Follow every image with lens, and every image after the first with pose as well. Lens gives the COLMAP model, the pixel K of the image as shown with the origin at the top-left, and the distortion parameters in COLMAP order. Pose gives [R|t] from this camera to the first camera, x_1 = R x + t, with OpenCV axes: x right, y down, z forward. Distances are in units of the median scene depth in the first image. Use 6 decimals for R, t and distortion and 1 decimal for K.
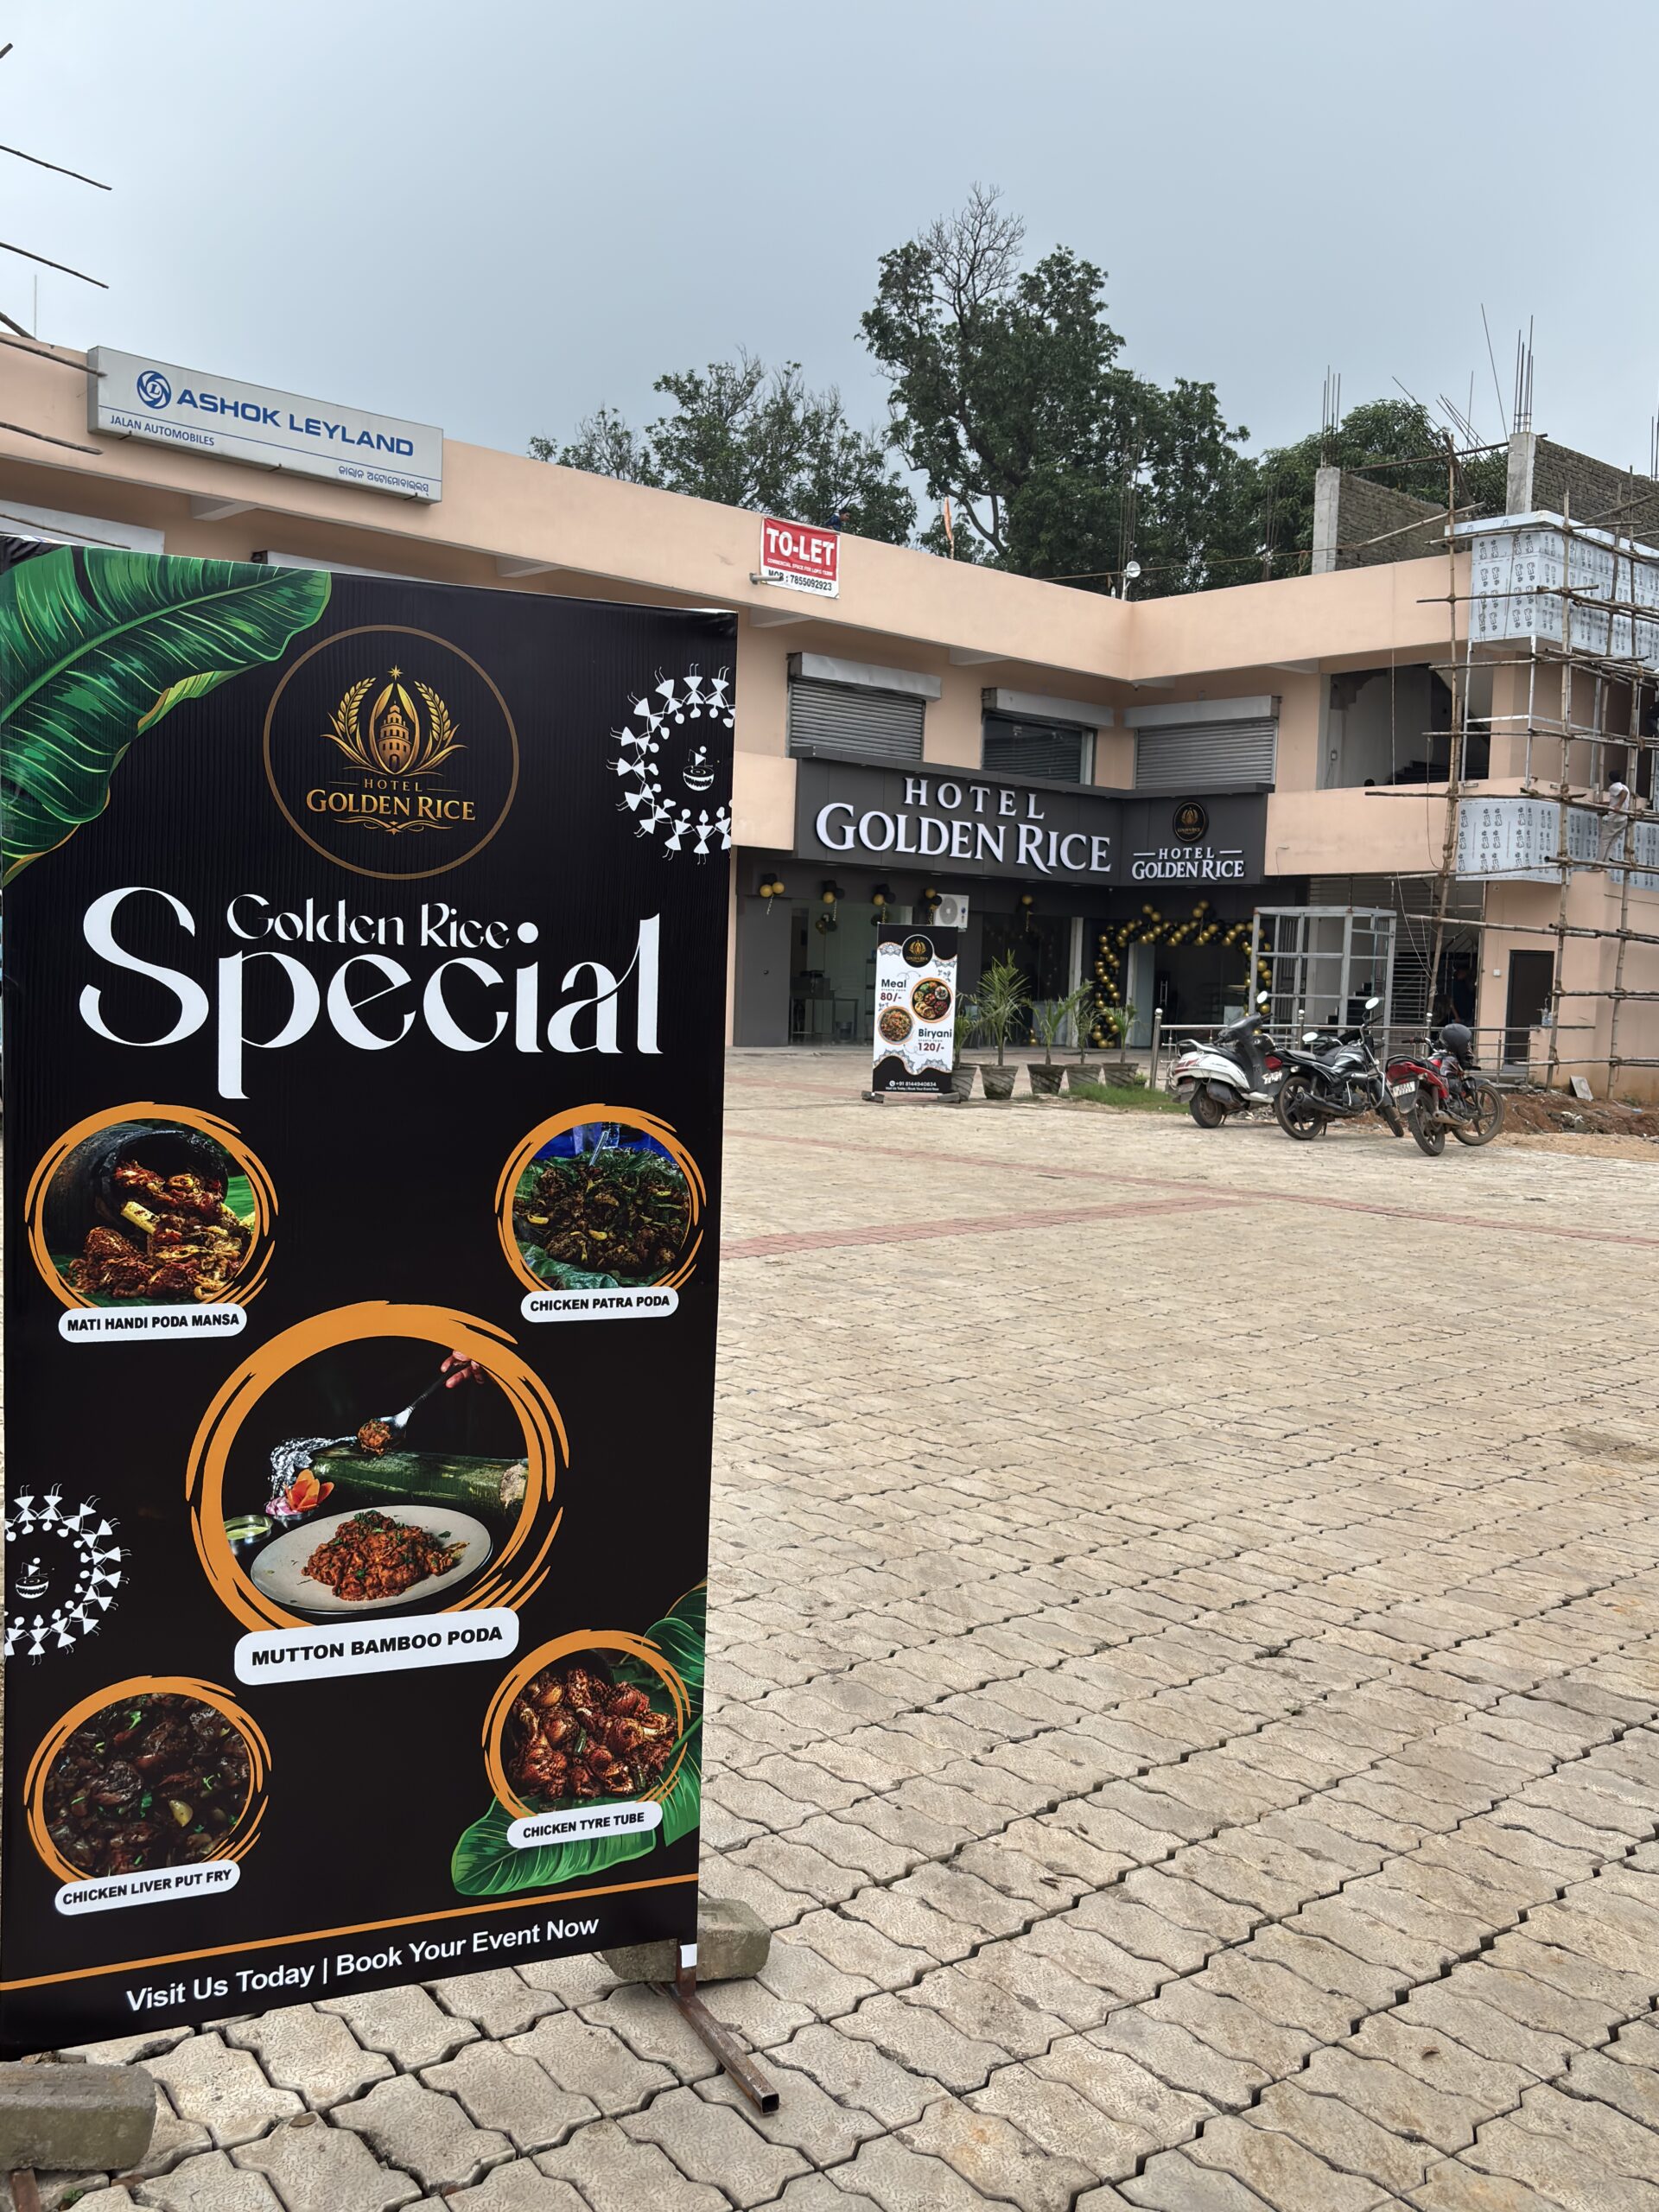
lens RADIAL K [[2087.6, 0, 817.0], [0, 2087.6, 1107.6], [0, 0, 1]] dist [0.143167, -0.408260]
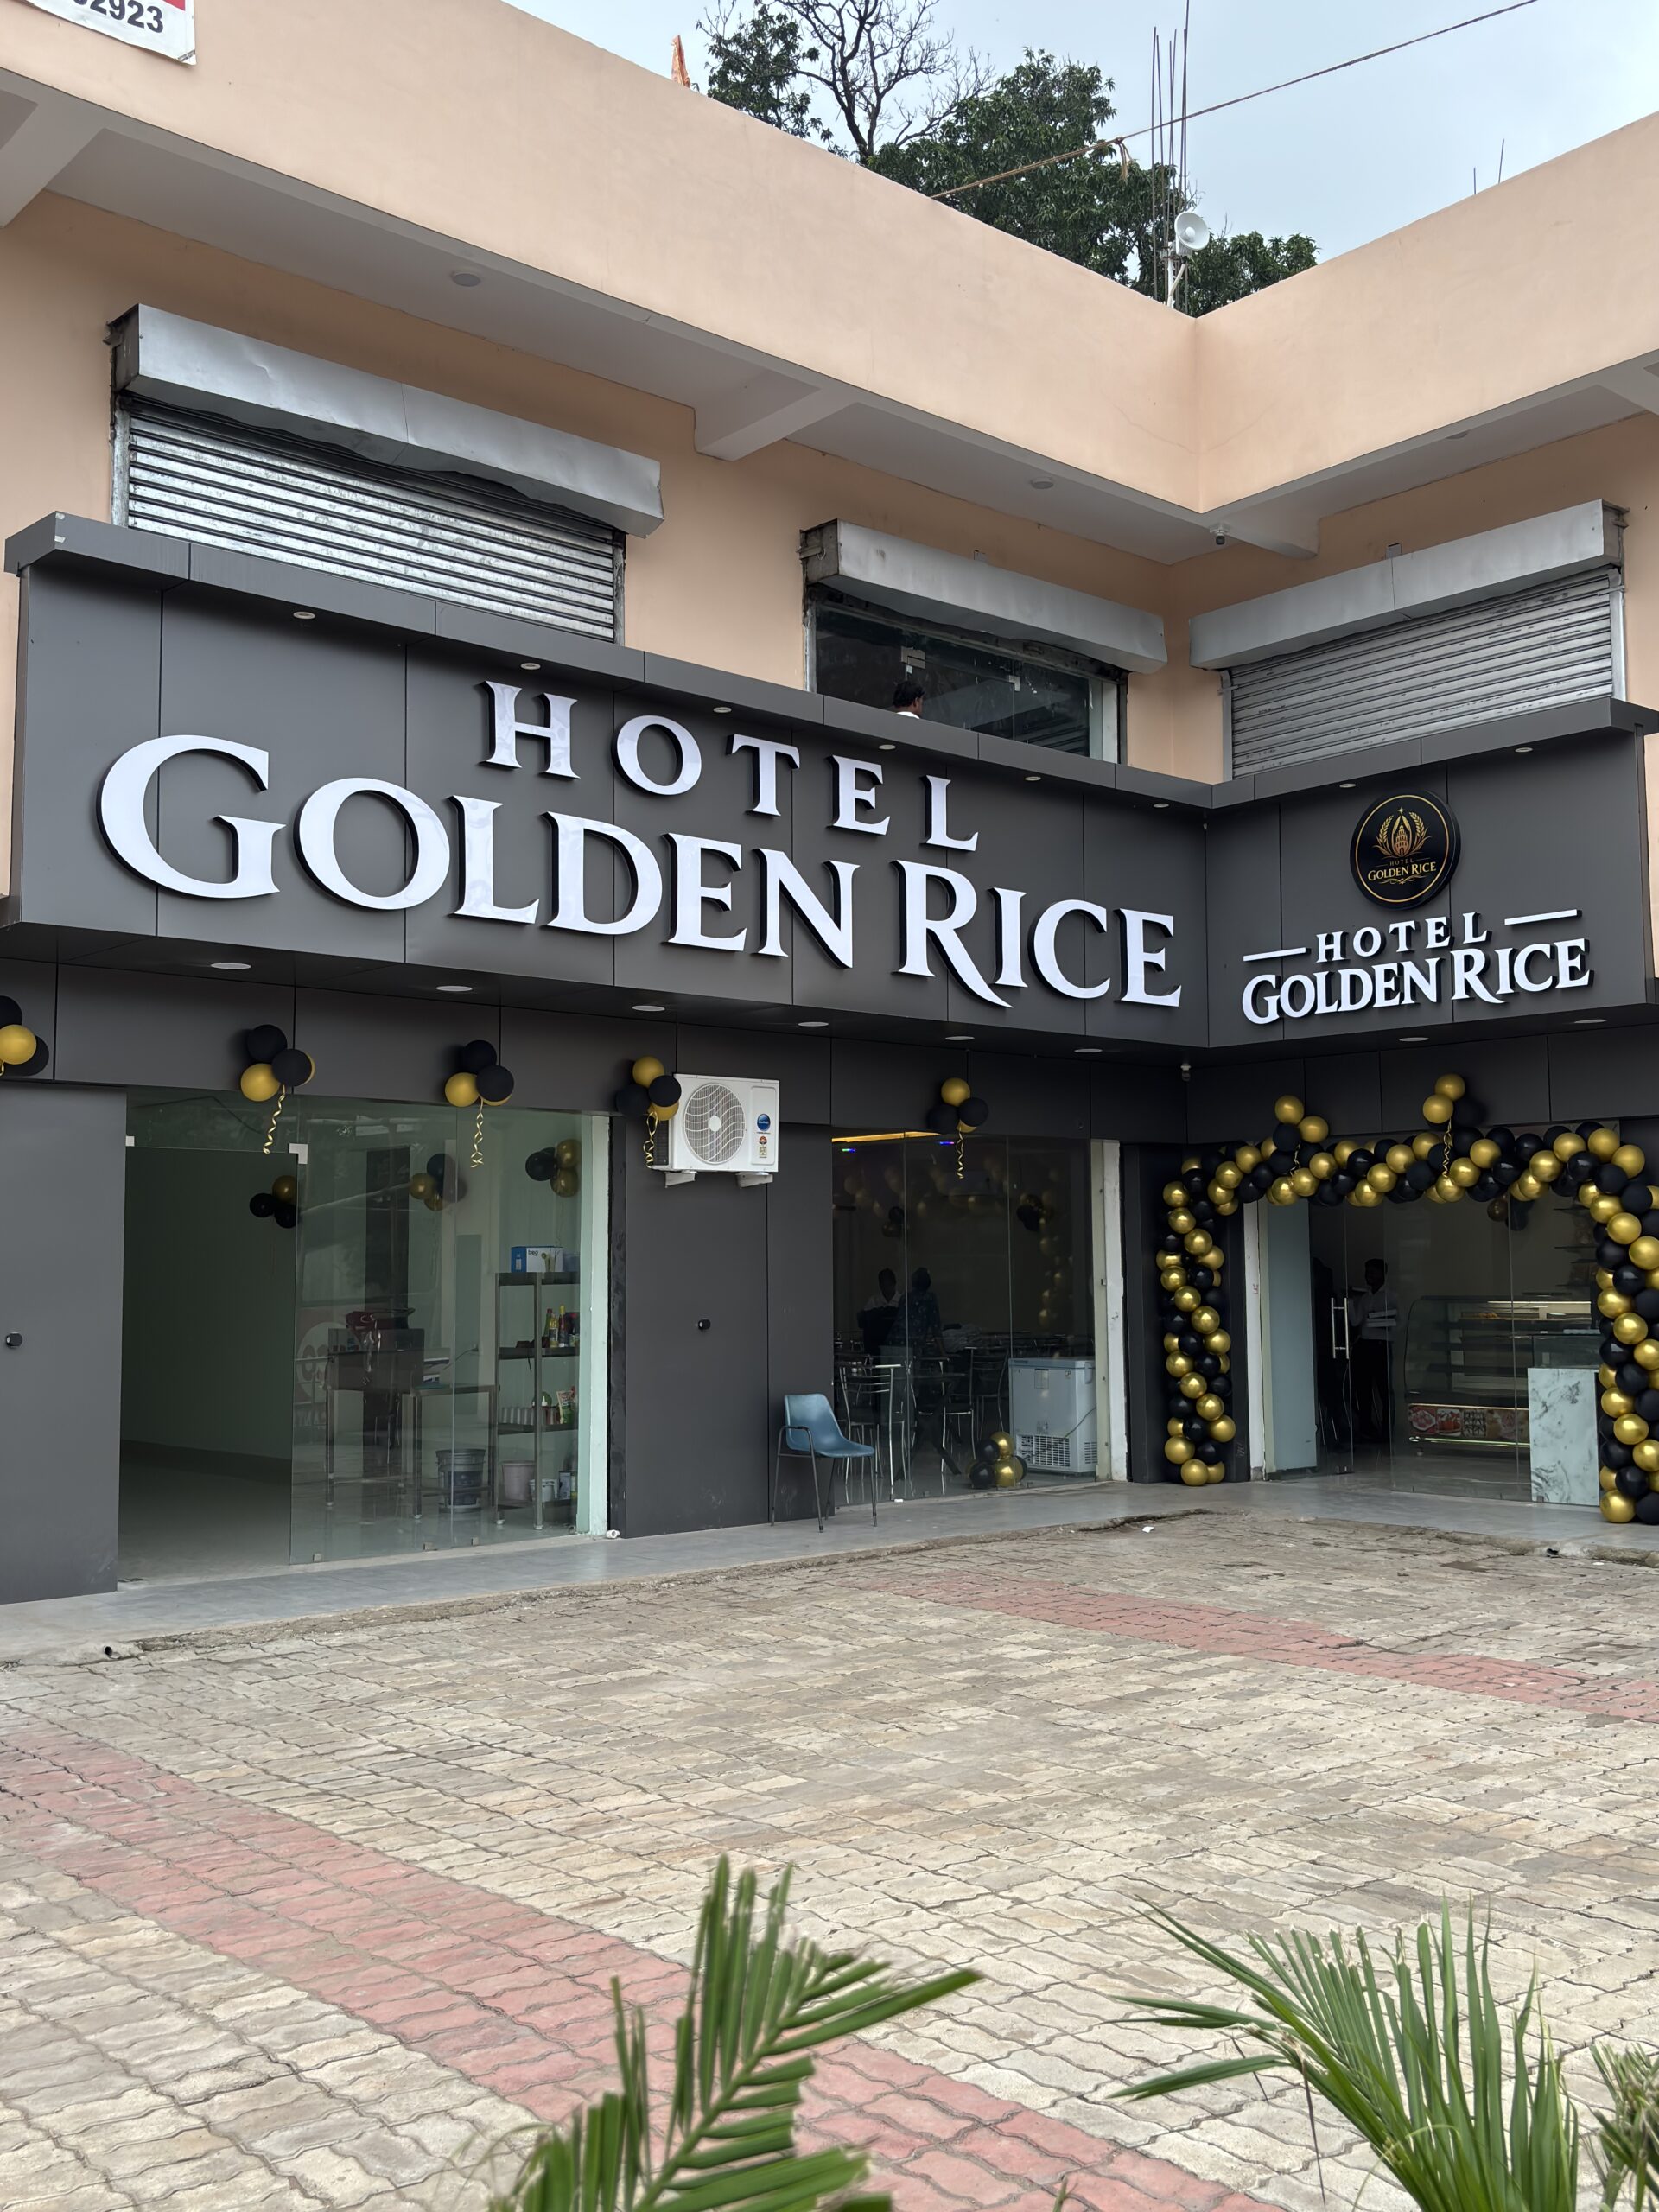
lens RADIAL K [[2177.9, 0, 801.4], [0, 2177.9, 1076.6], [0, 0, 1]] dist [0.112741, -0.187931]
pose [[0.998617, -0.041204, -0.032657, 0.089267], [0.035701, 0.987406, -0.154126, -0.046368], [0.038596, 0.152747, 0.987511, 0.649095]]
